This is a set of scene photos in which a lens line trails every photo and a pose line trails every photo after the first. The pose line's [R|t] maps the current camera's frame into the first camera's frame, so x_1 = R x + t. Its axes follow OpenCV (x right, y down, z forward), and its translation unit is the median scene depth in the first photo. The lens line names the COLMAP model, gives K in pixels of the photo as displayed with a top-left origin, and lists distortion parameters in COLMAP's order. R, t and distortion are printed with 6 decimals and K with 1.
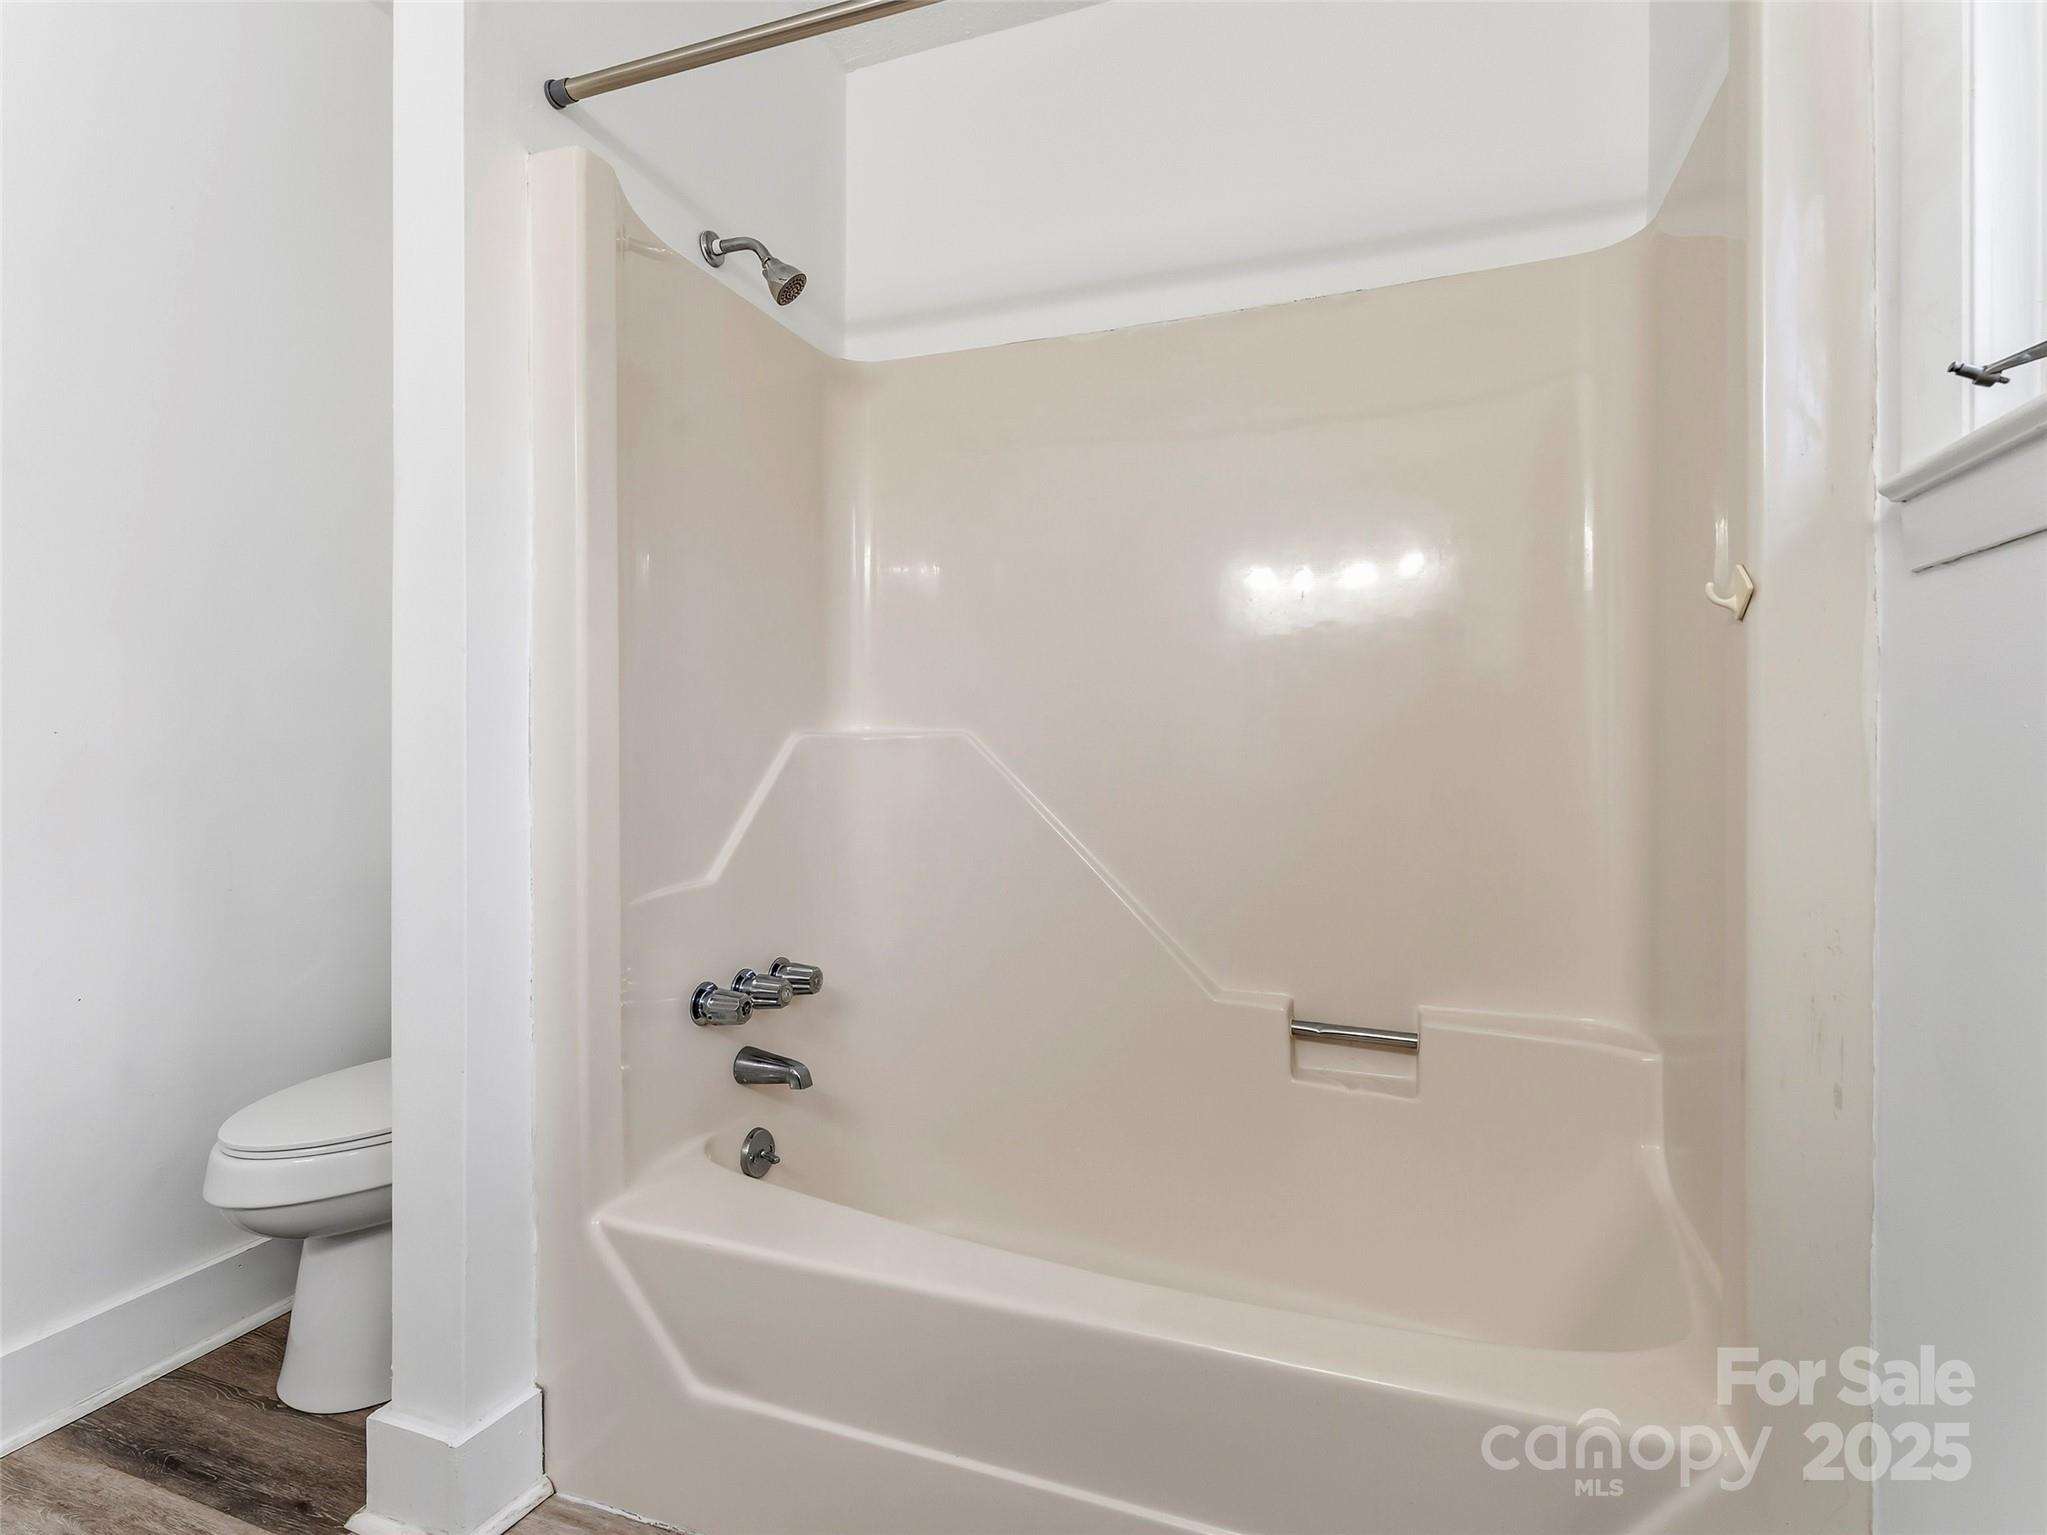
lens RADIAL K [[942.0, 0, 1029.5], [0, 942.0, 763.8], [0, 0, 1]] dist [0.019255, -0.005988]
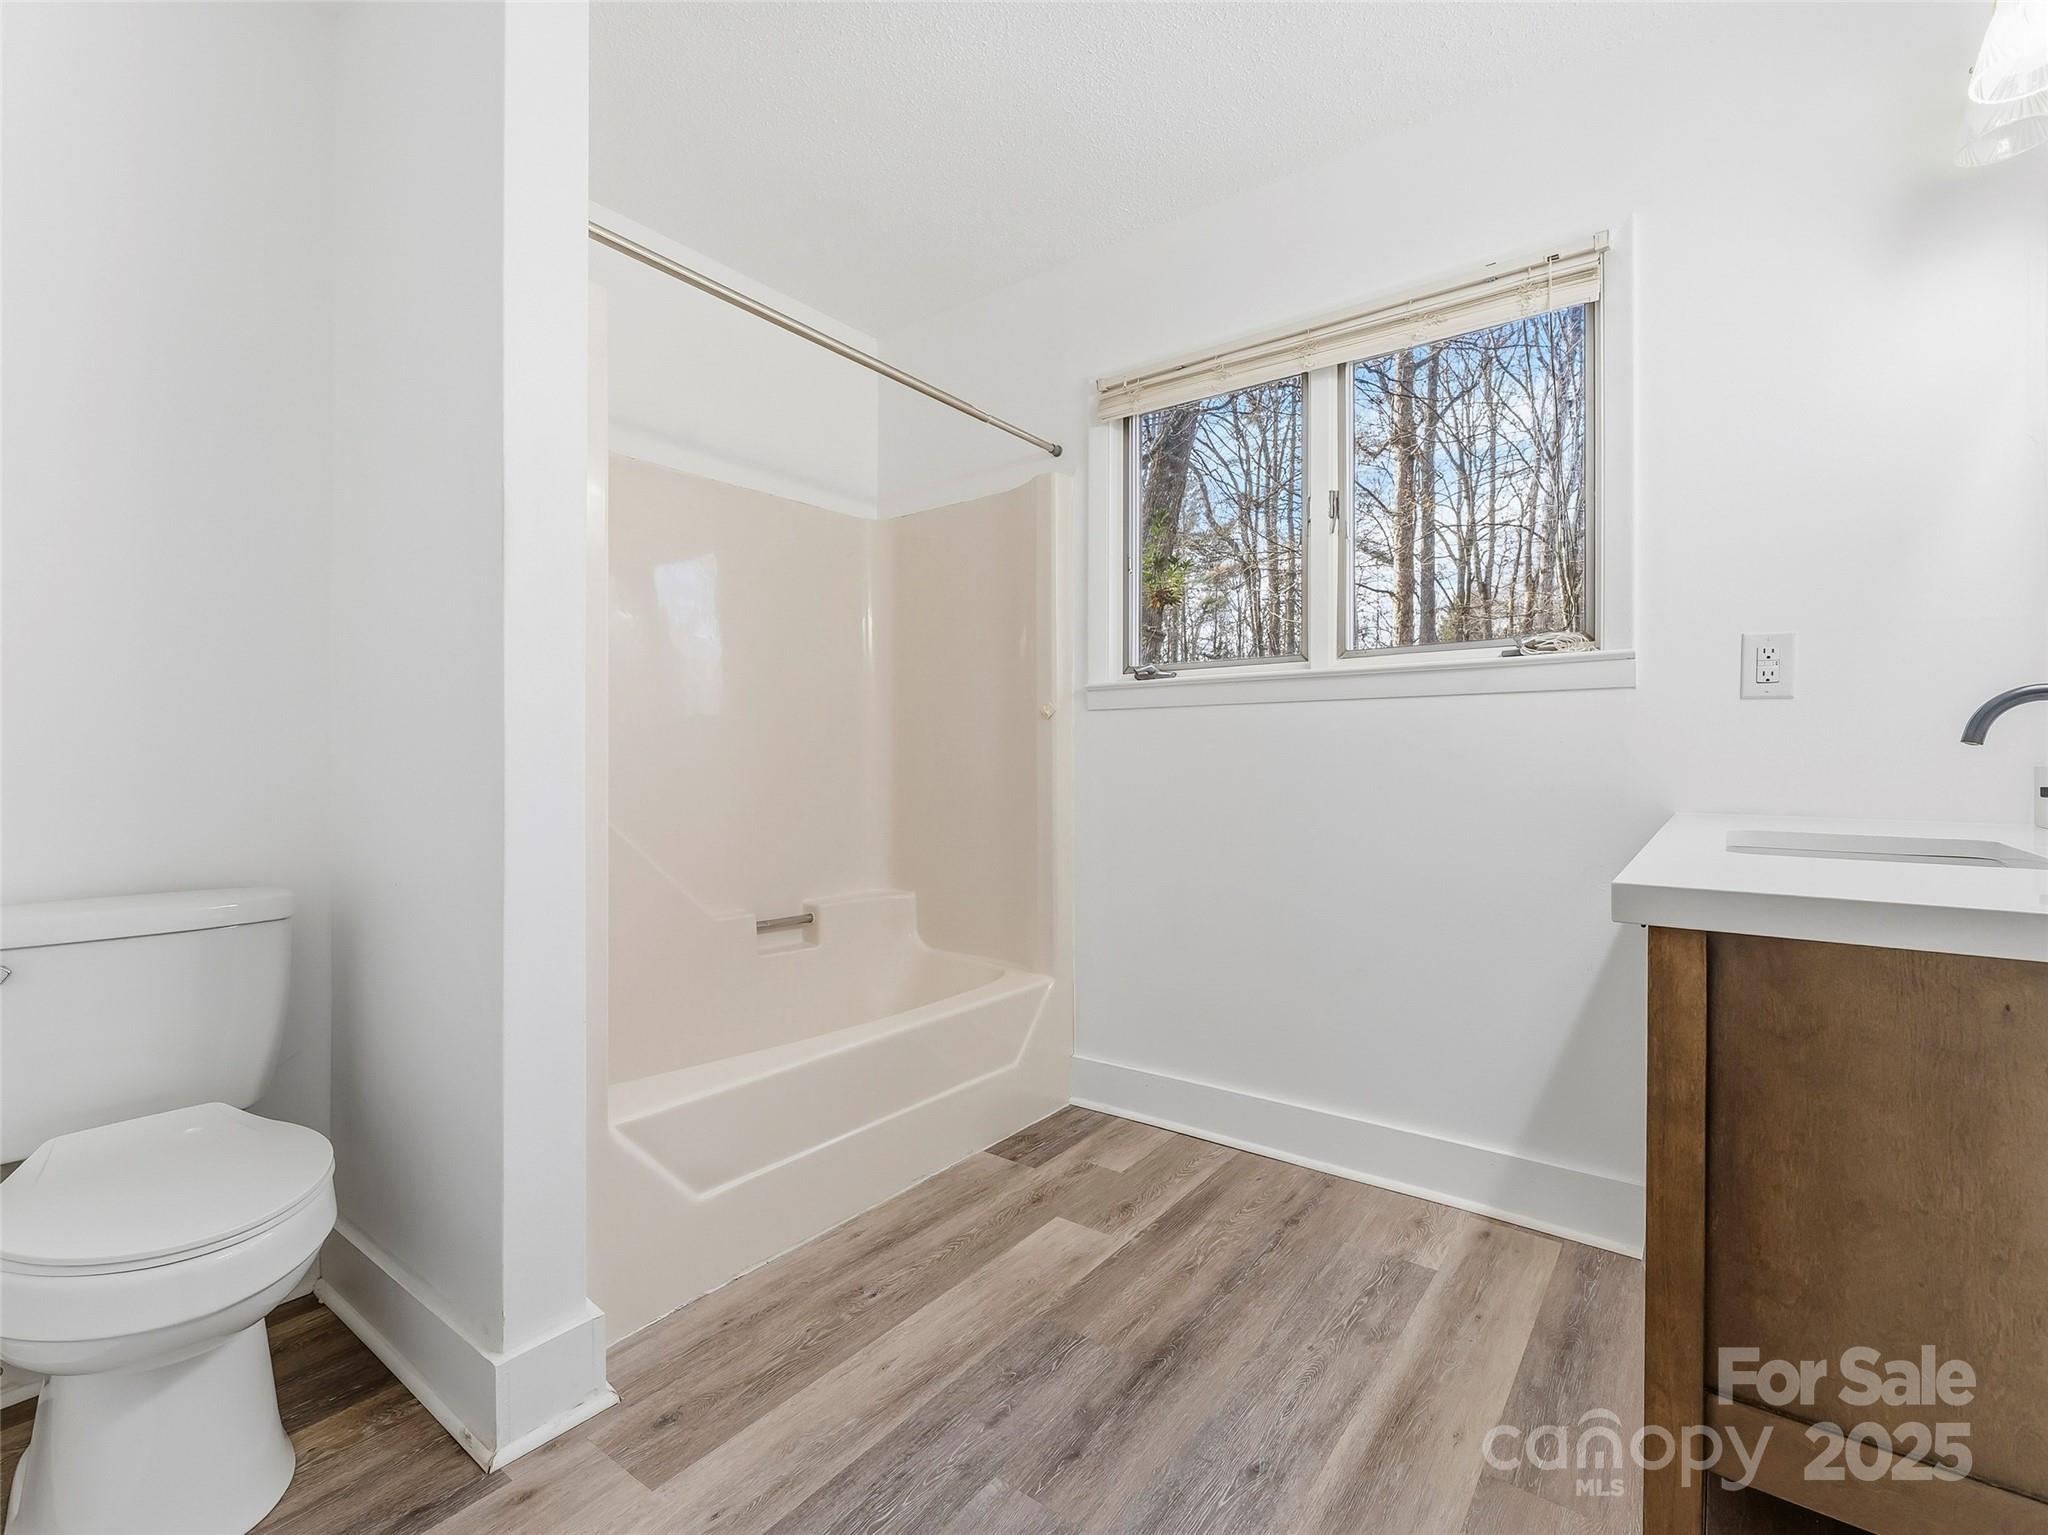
lens RADIAL K [[942.5, 0, 1030.0], [0, 942.5, 763.8], [0, 0, 1]] dist [0.019255, -0.005988]
pose [[0.276843, 0.003985, 0.960907, -1.275636], [0.001338, 0.999989, -0.004532, 0.007032], [-0.960914, 0.002540, 0.276834, 0.098315]]
